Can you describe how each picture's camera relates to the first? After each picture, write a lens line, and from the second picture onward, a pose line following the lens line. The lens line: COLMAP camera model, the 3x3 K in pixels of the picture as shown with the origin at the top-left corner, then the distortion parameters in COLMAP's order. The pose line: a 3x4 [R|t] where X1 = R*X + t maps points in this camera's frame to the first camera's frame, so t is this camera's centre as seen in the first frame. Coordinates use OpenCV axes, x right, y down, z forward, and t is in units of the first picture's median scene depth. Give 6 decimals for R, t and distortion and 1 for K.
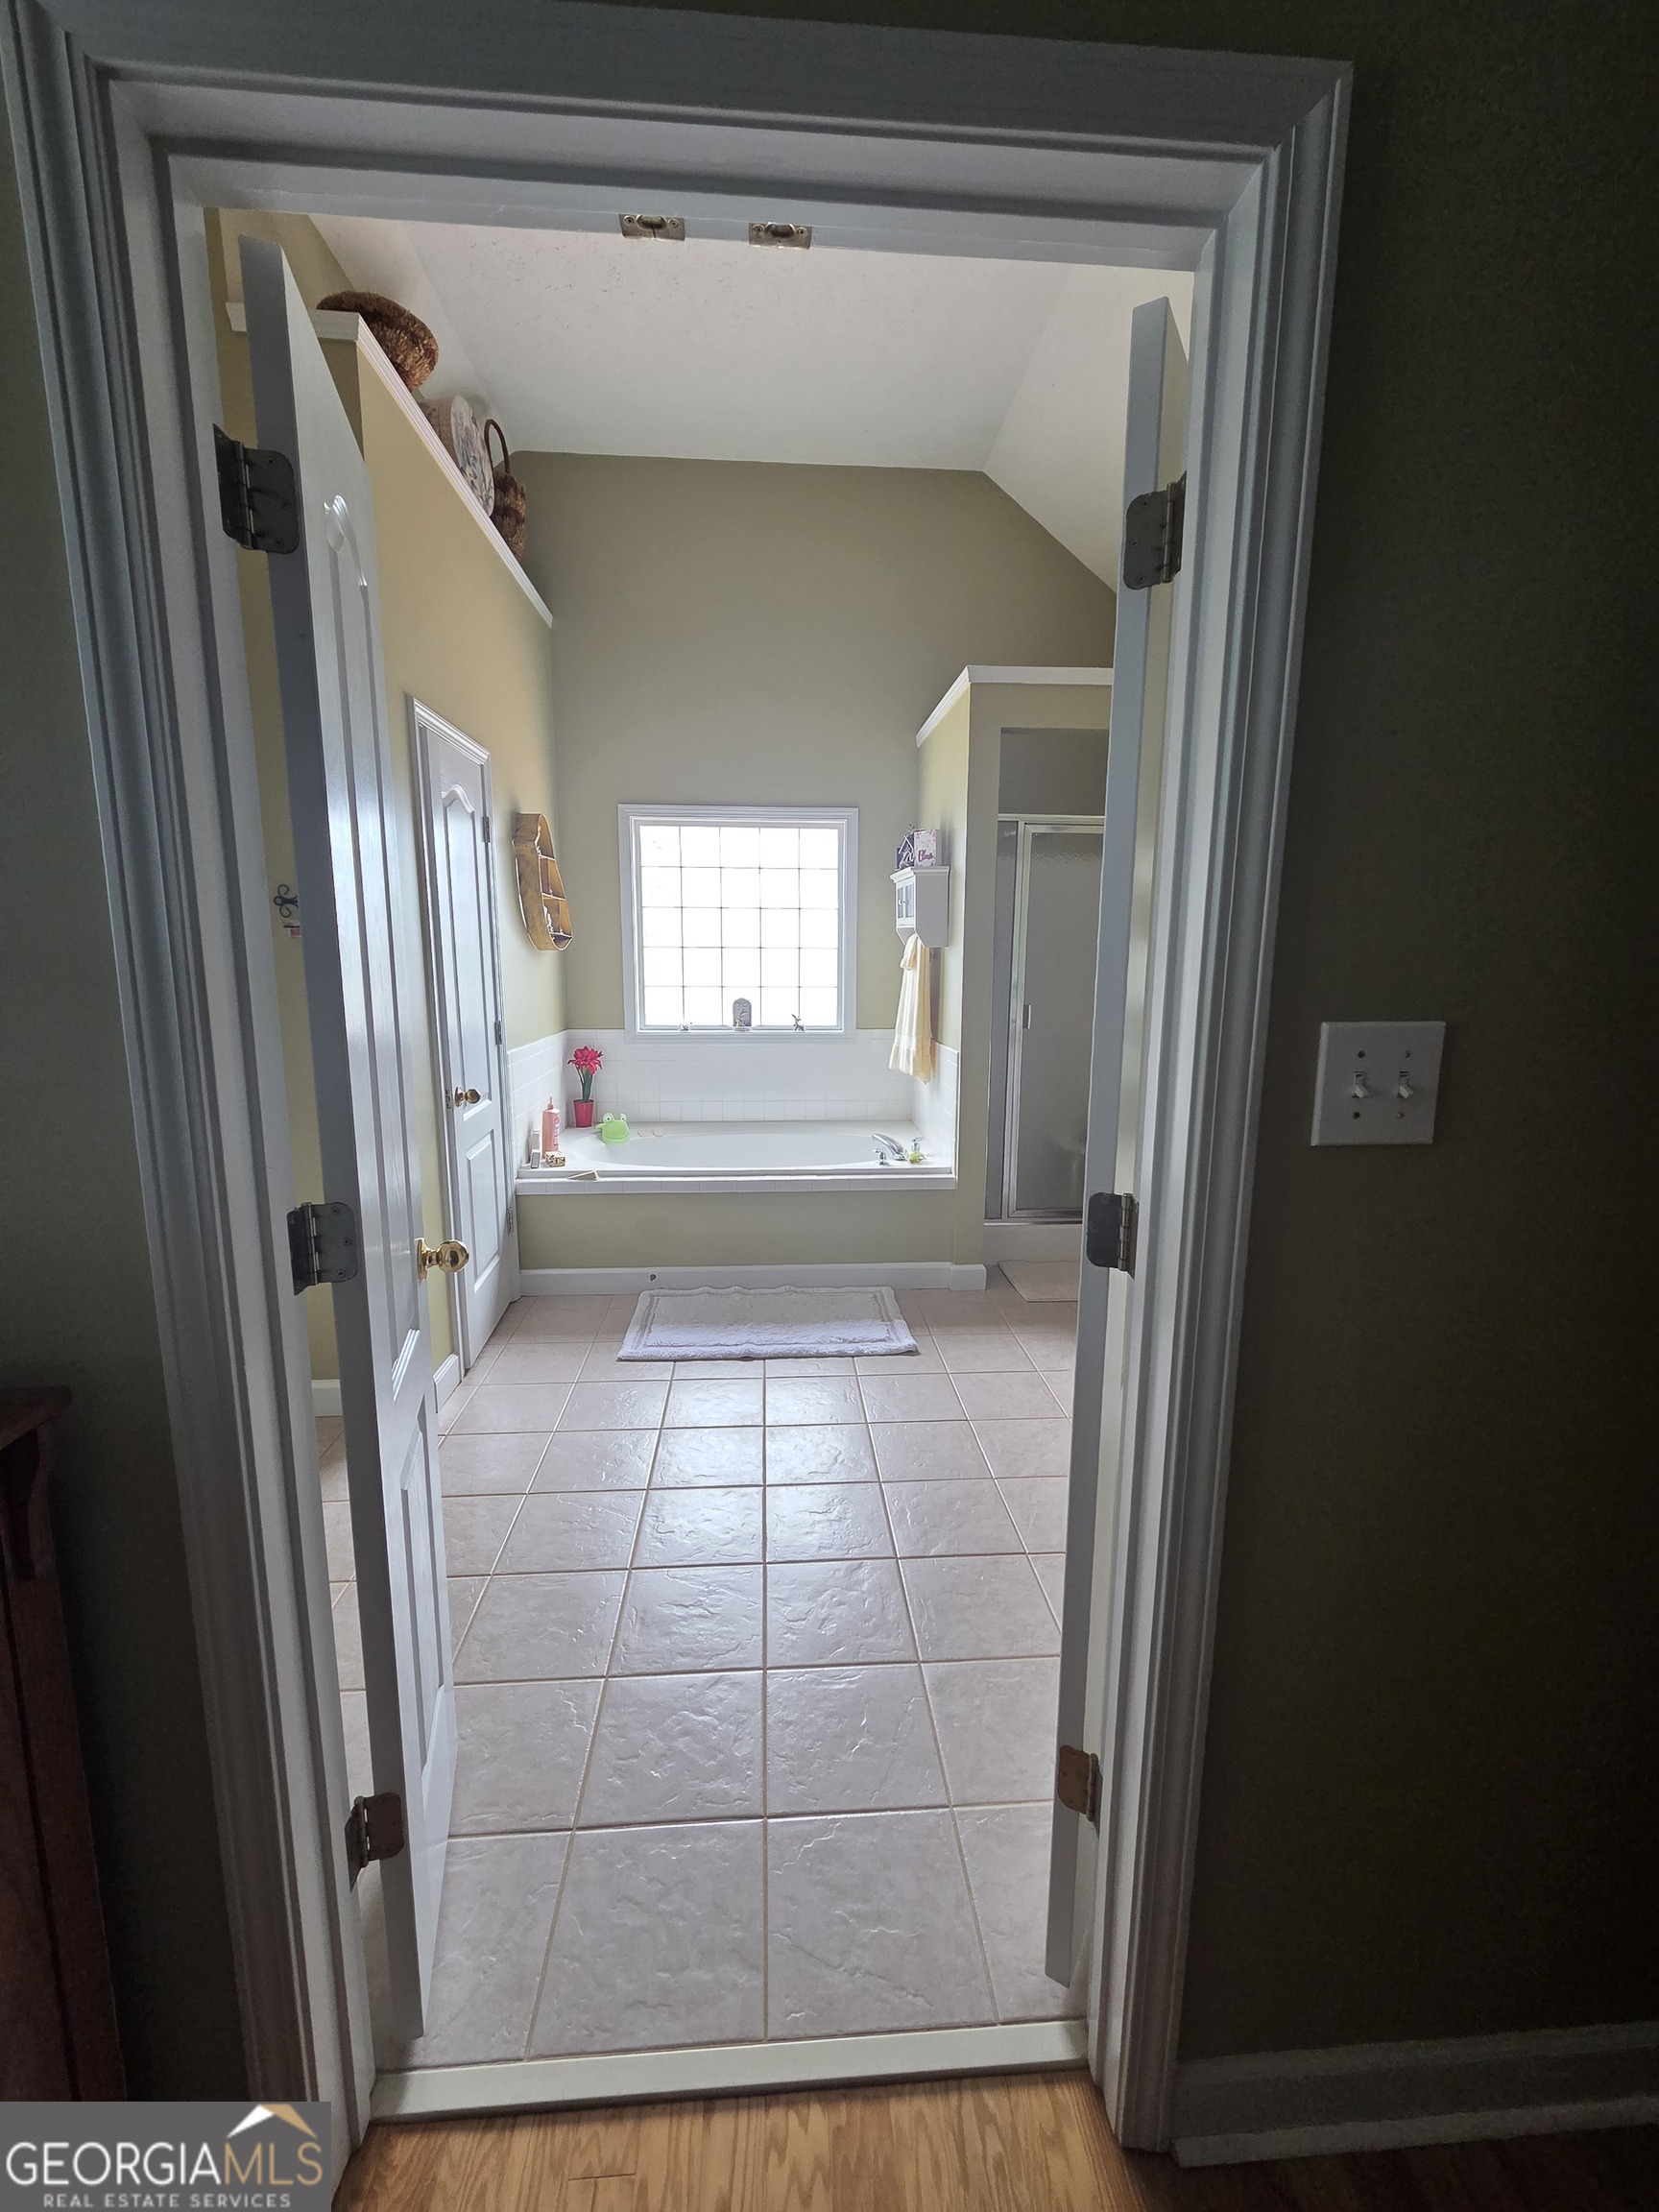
lens RADIAL K [[902.8, 0, 829.6], [0, 902.8, 1106.9], [0, 0, 1]] dist [0.003300, -0.001611]
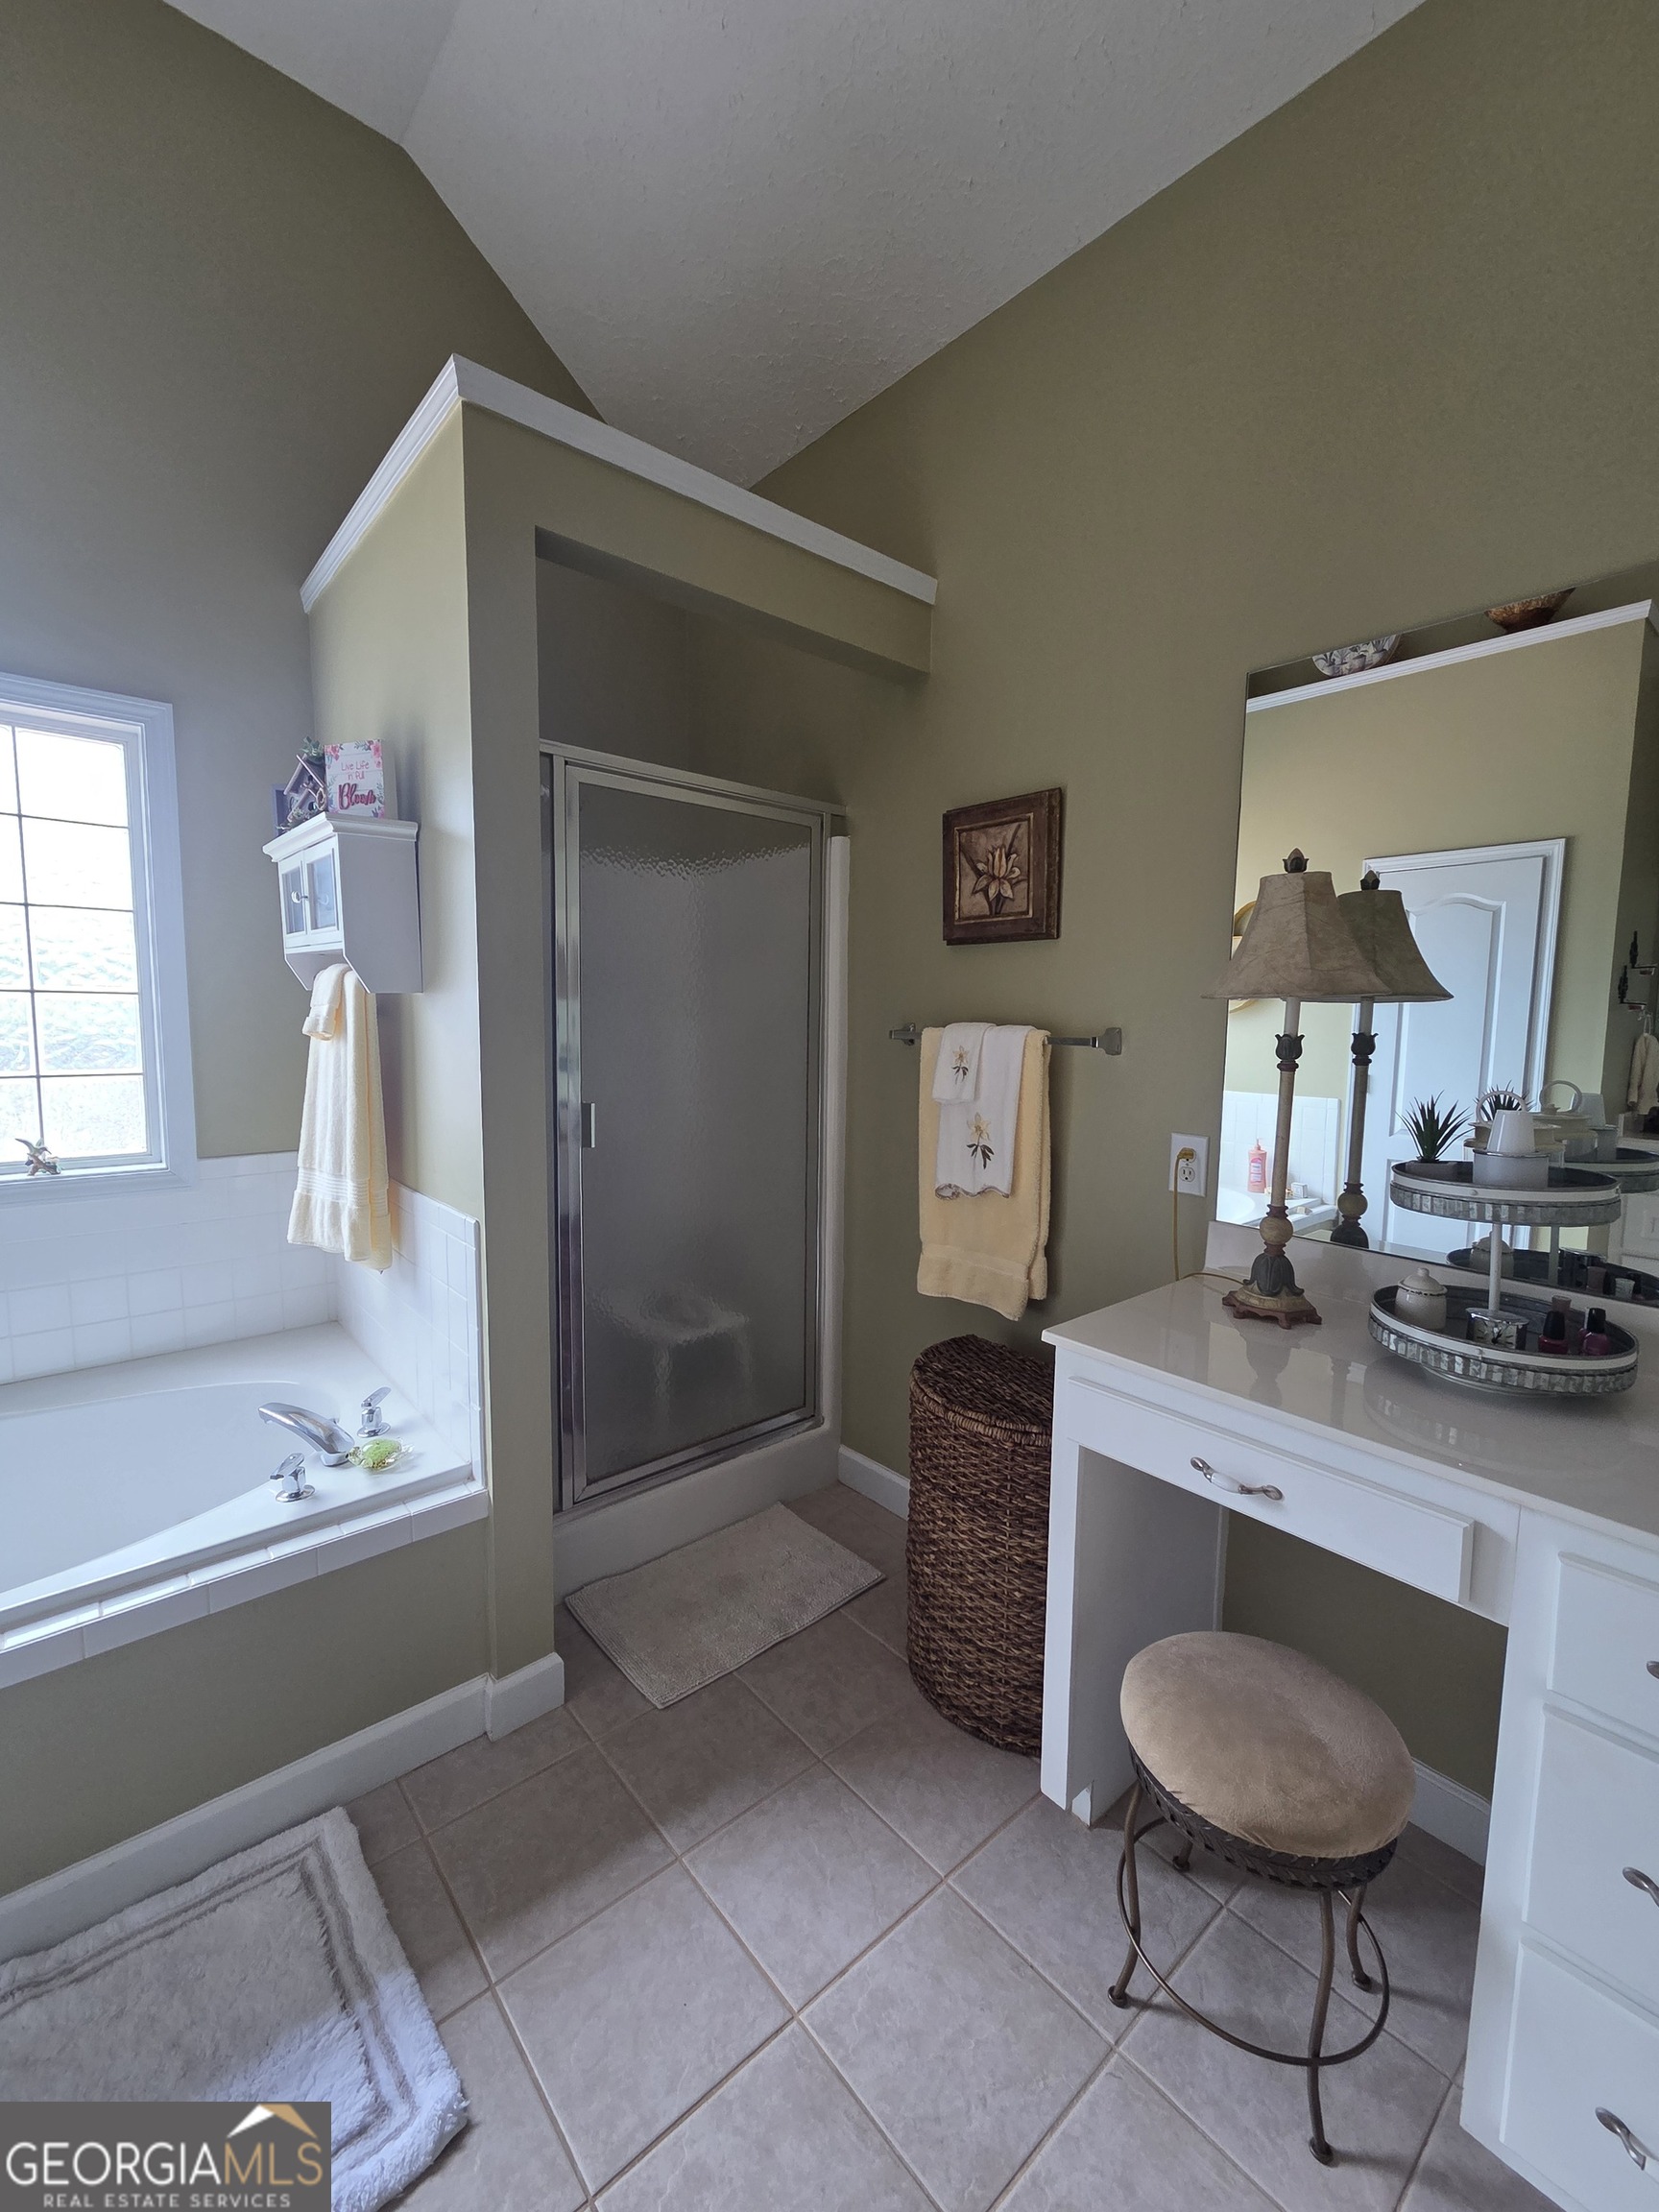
lens RADIAL K [[902.8, 0, 837.9], [0, 902.8, 1095.2], [0, 0, 1]] dist [0.003300, -0.001611]
pose [[0.796856, -0.051600, 0.601961, 0.015105], [0.092973, 0.994951, -0.037787, -0.082364], [-0.596972, 0.086077, 0.797631, 0.479838]]
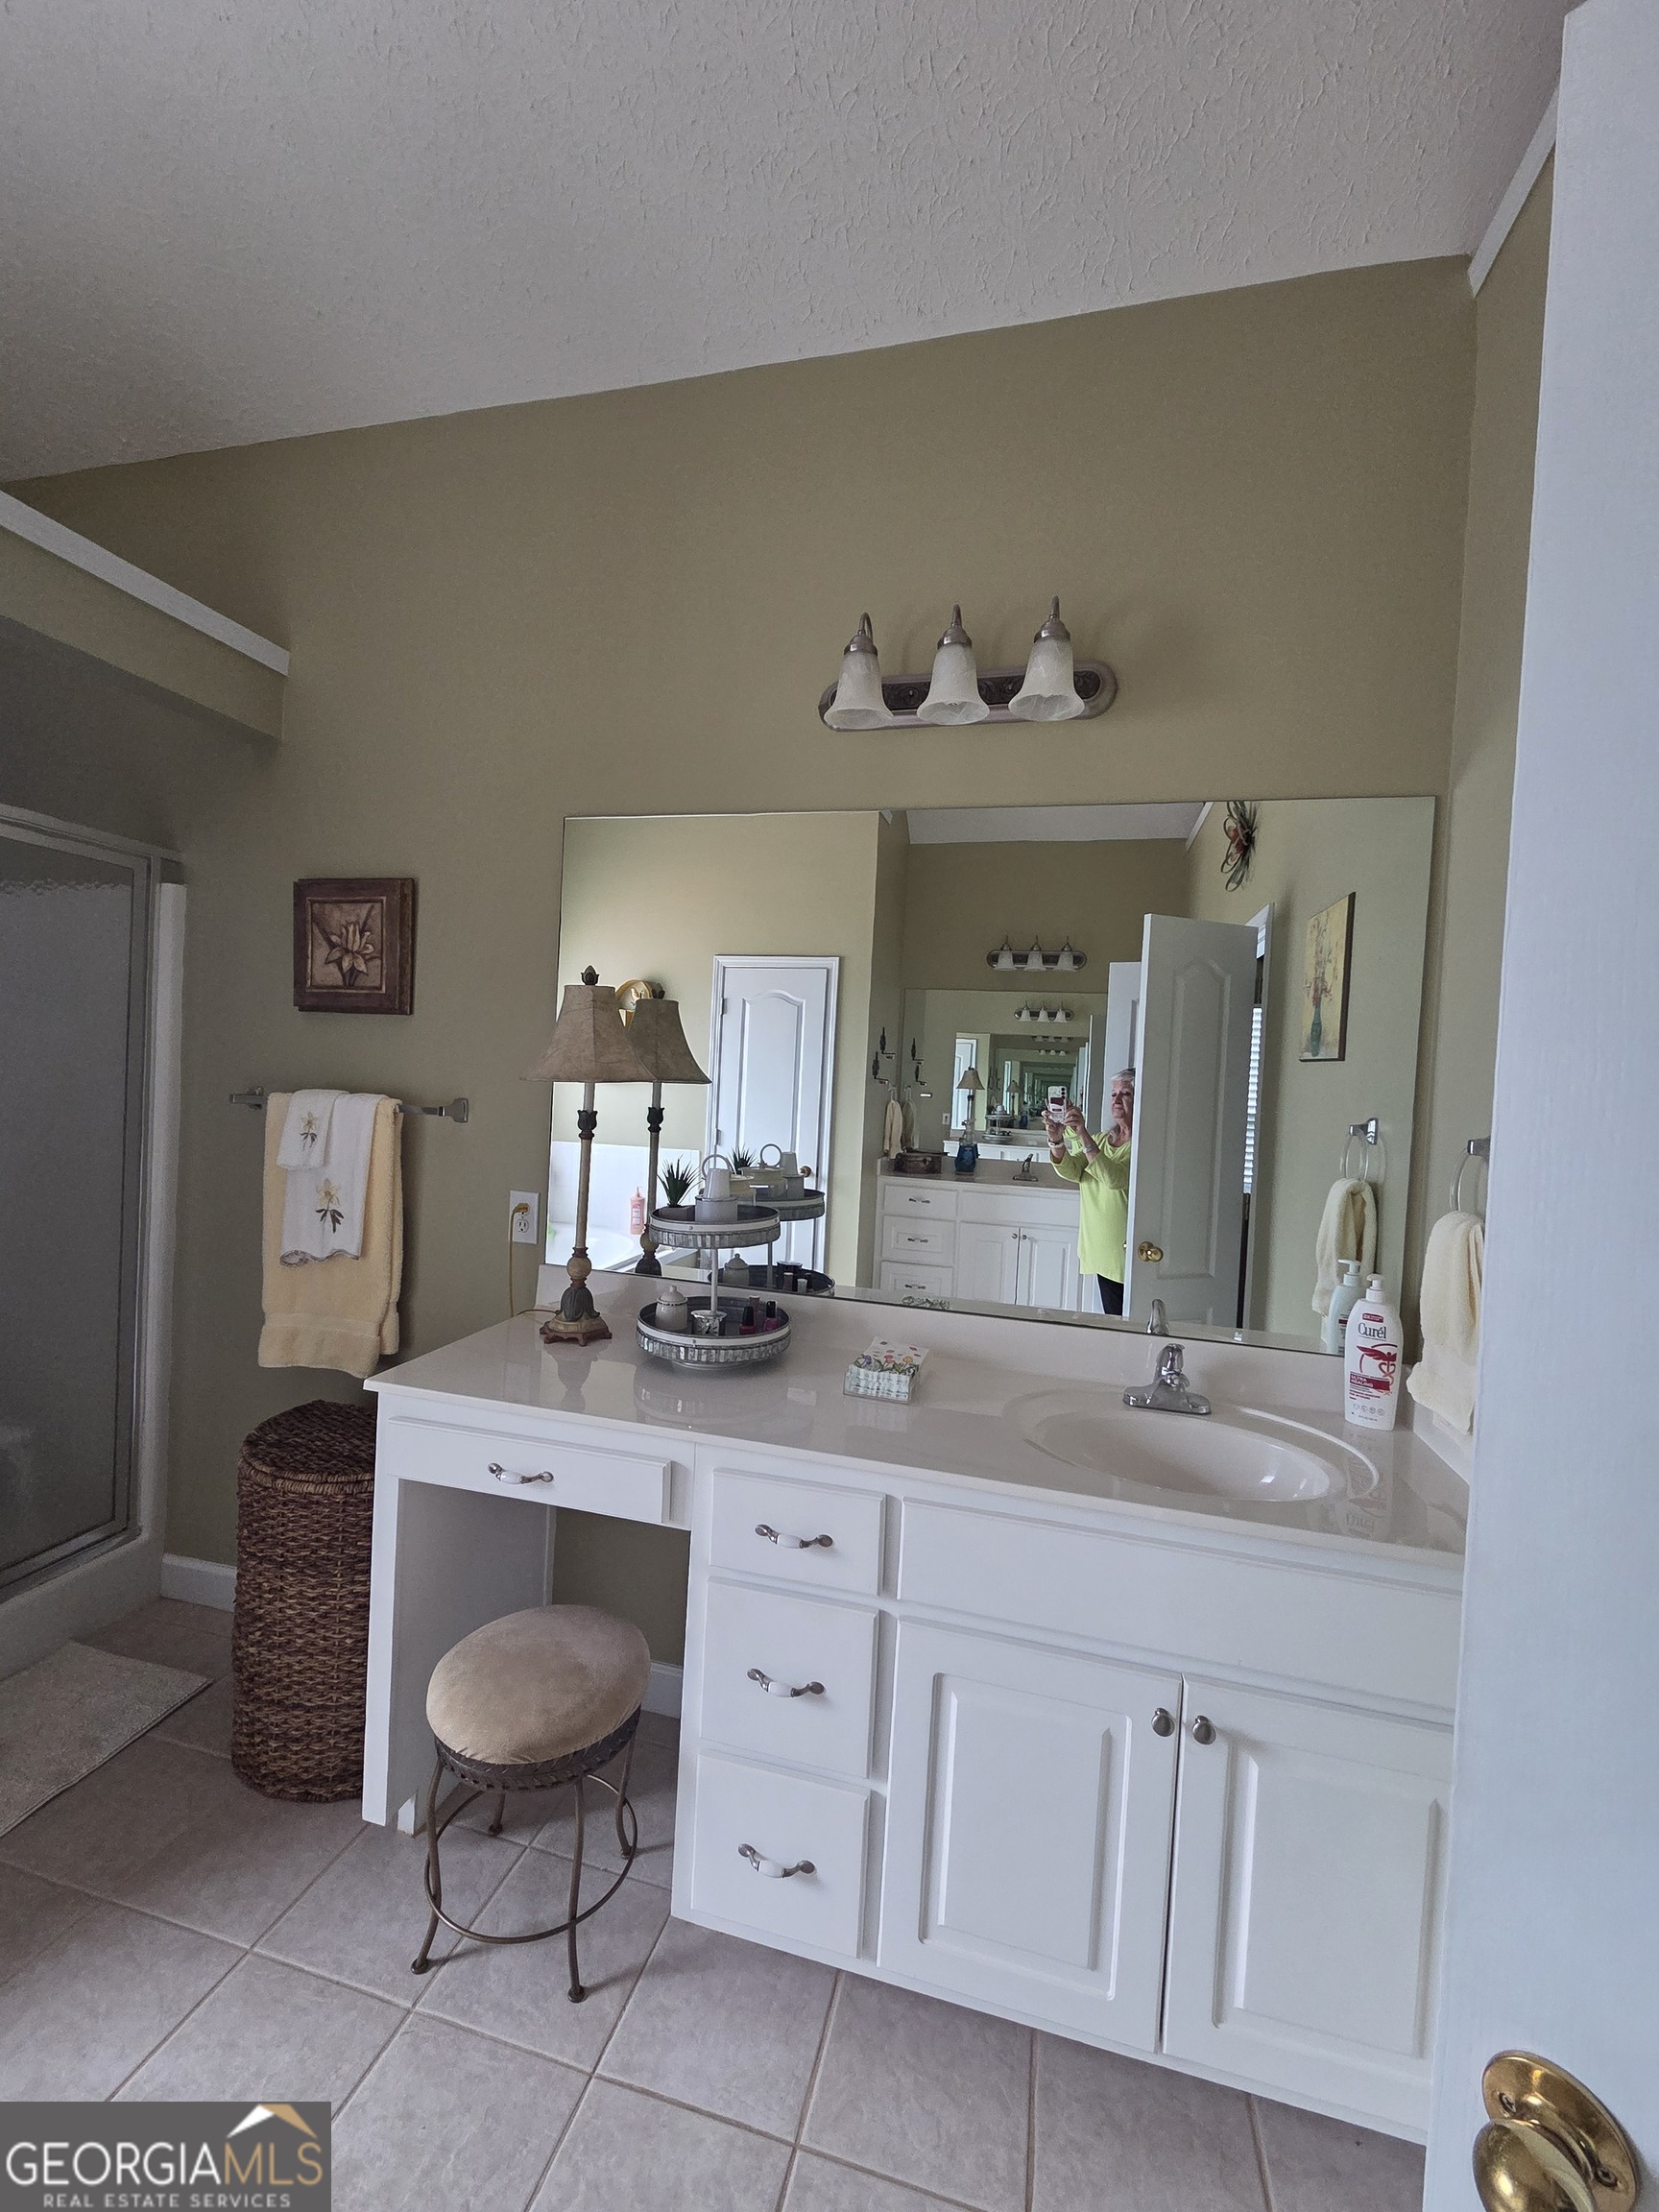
lens RADIAL K [[902.8, 0, 835.6], [0, 902.8, 1094.9], [0, 0, 1]] dist [0.003300, -0.001611]
pose [[0.319734, -0.010569, 0.947448, -0.009234], [0.114063, 0.993095, -0.027415, -0.083954], [-0.940617, 0.116834, 0.318732, 0.408839]]
